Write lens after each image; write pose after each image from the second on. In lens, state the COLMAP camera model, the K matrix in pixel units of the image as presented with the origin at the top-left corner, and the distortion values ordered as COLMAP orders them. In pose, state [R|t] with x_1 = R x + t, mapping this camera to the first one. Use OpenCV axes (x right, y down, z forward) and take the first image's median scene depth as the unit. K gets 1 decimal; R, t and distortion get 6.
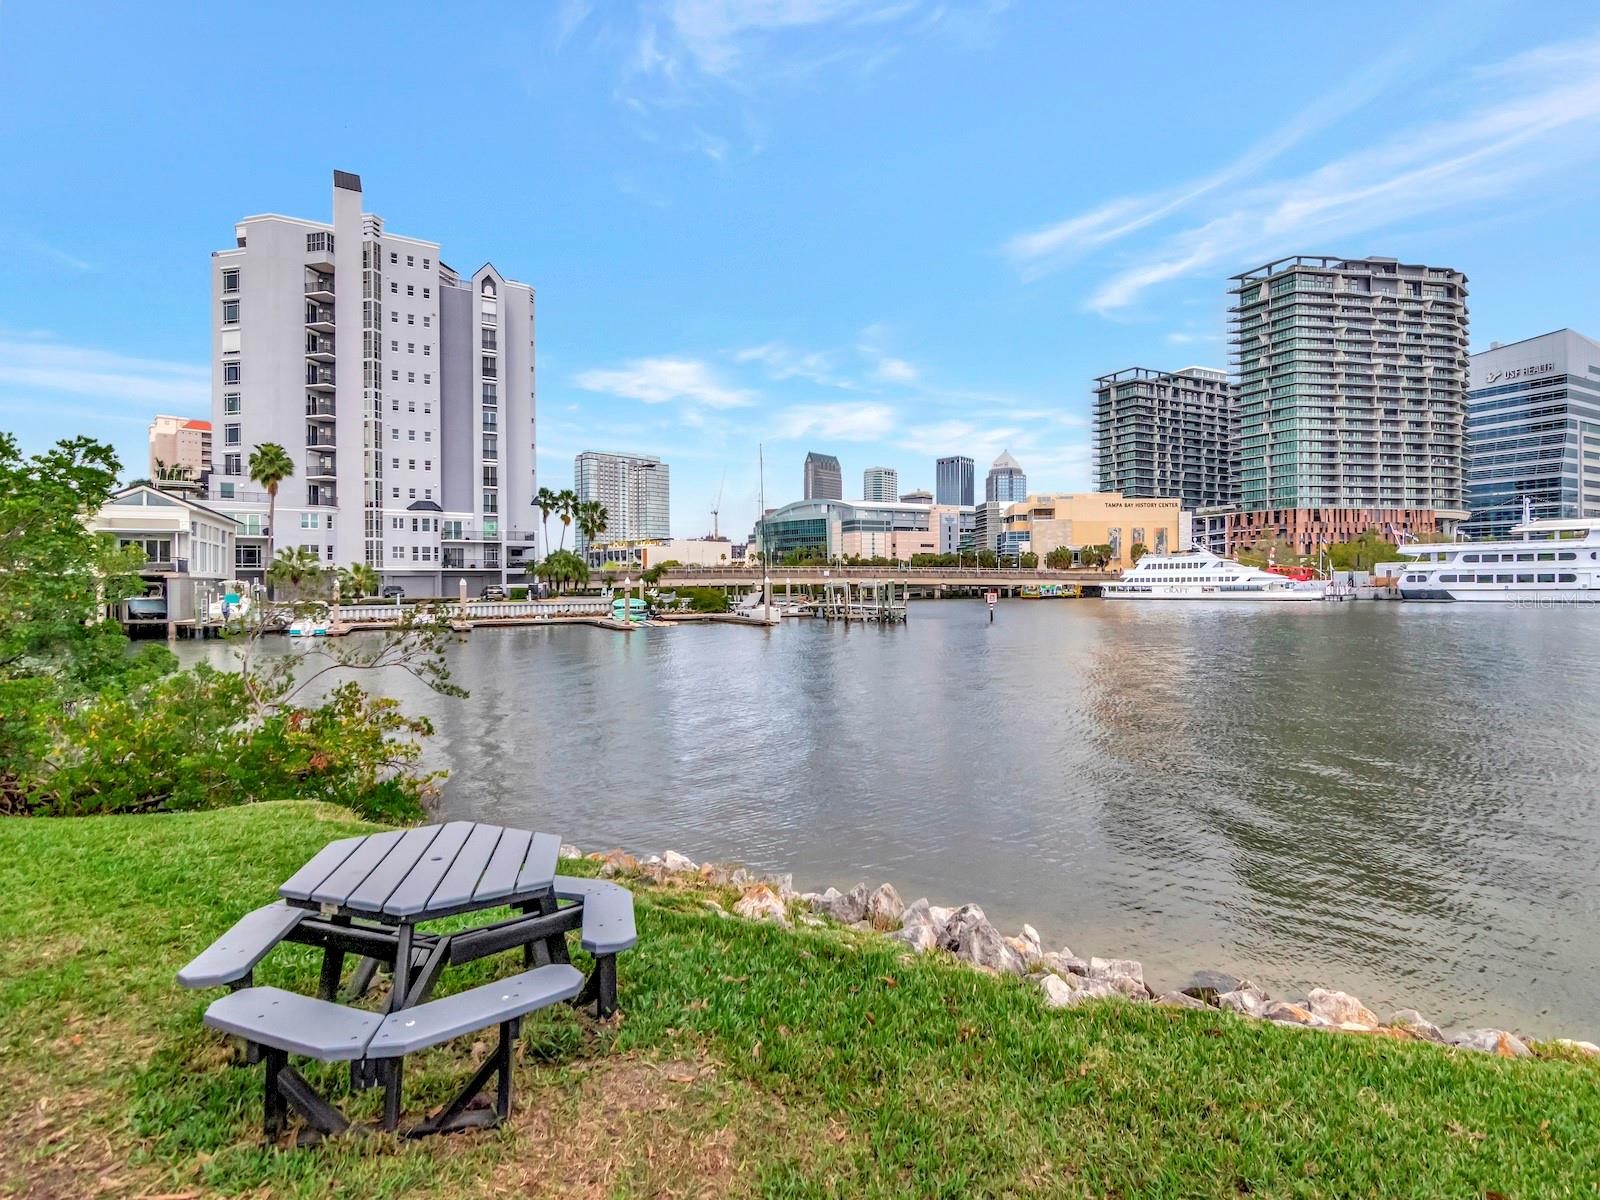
lens RADIAL K [[779.4, 0, 799.8], [0, 779.4, 594.9], [0, 0, 1]] dist [-0.013013, -0.001372]
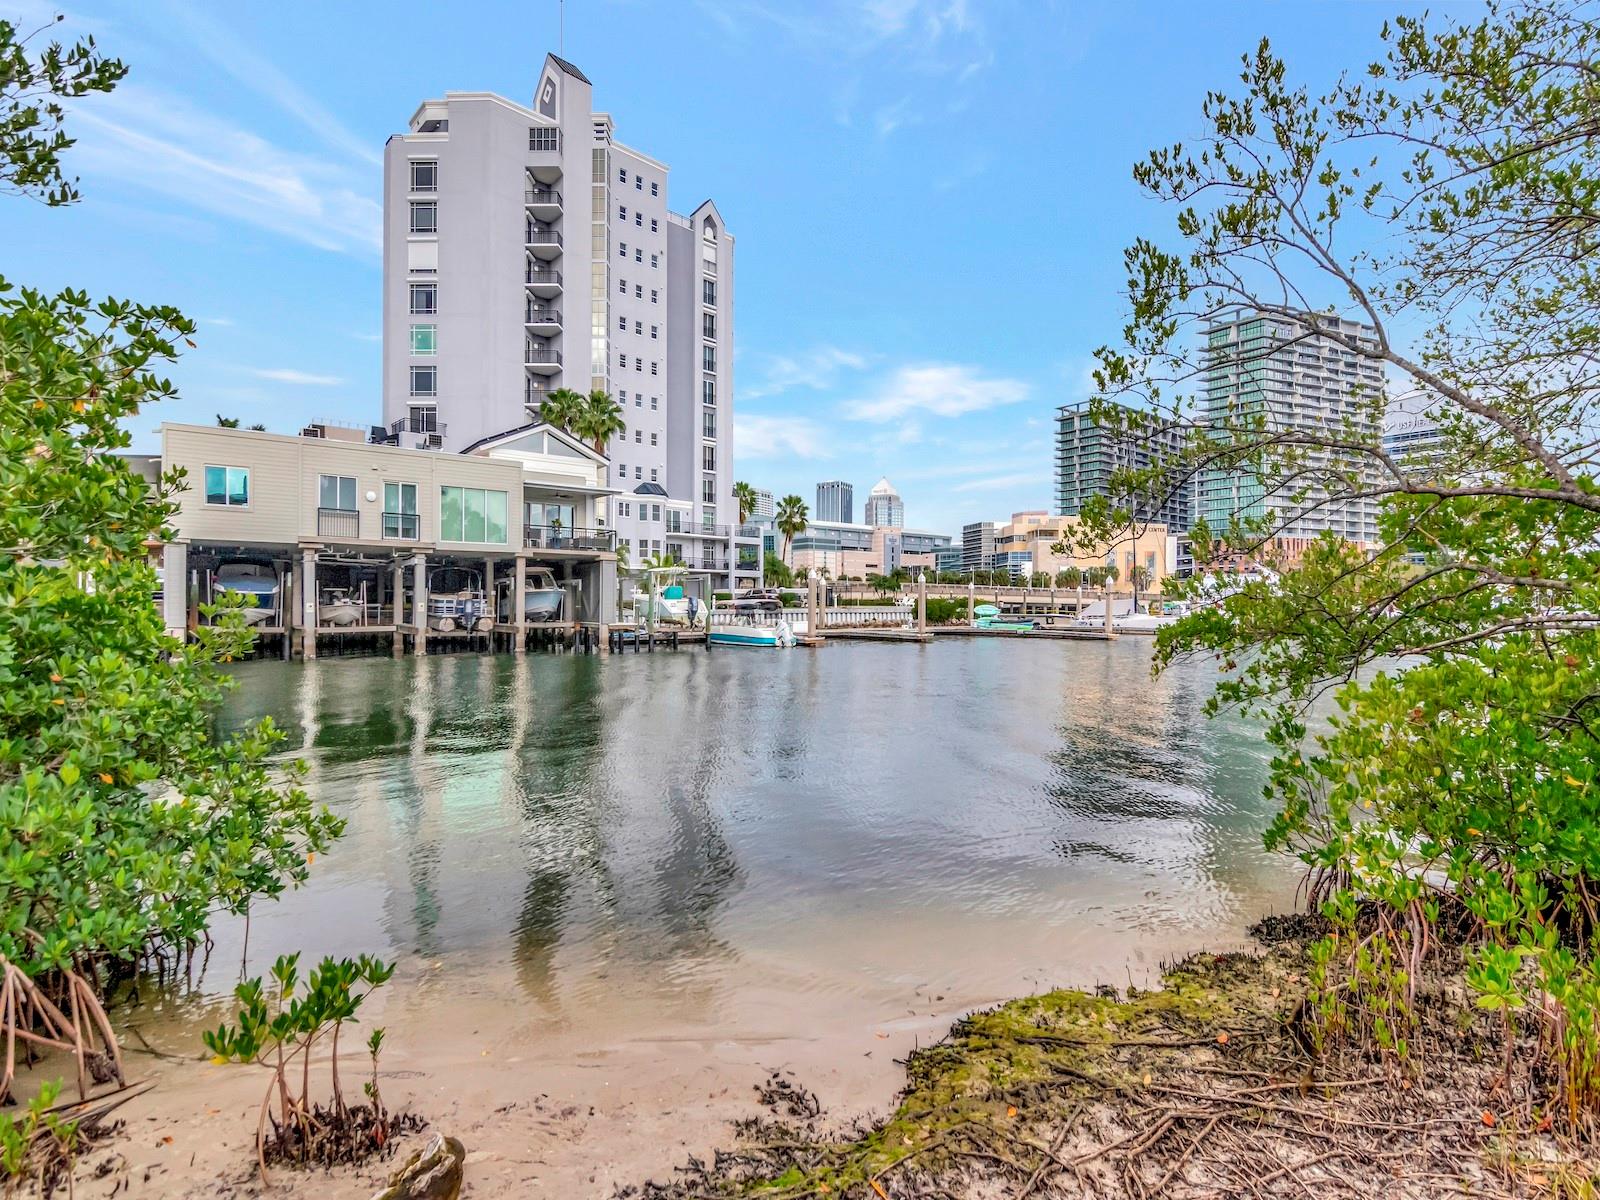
lens RADIAL K [[774.2, 0, 807.1], [0, 774.2, 622.9], [0, 0, 1]] dist [0.001285, -0.013425]
pose [[0.978890, 0.007152, 0.204260, -0.233793], [-0.008591, 0.999944, 0.006158, 0.008736], [-0.204205, -0.007782, 0.978897, 0.084582]]
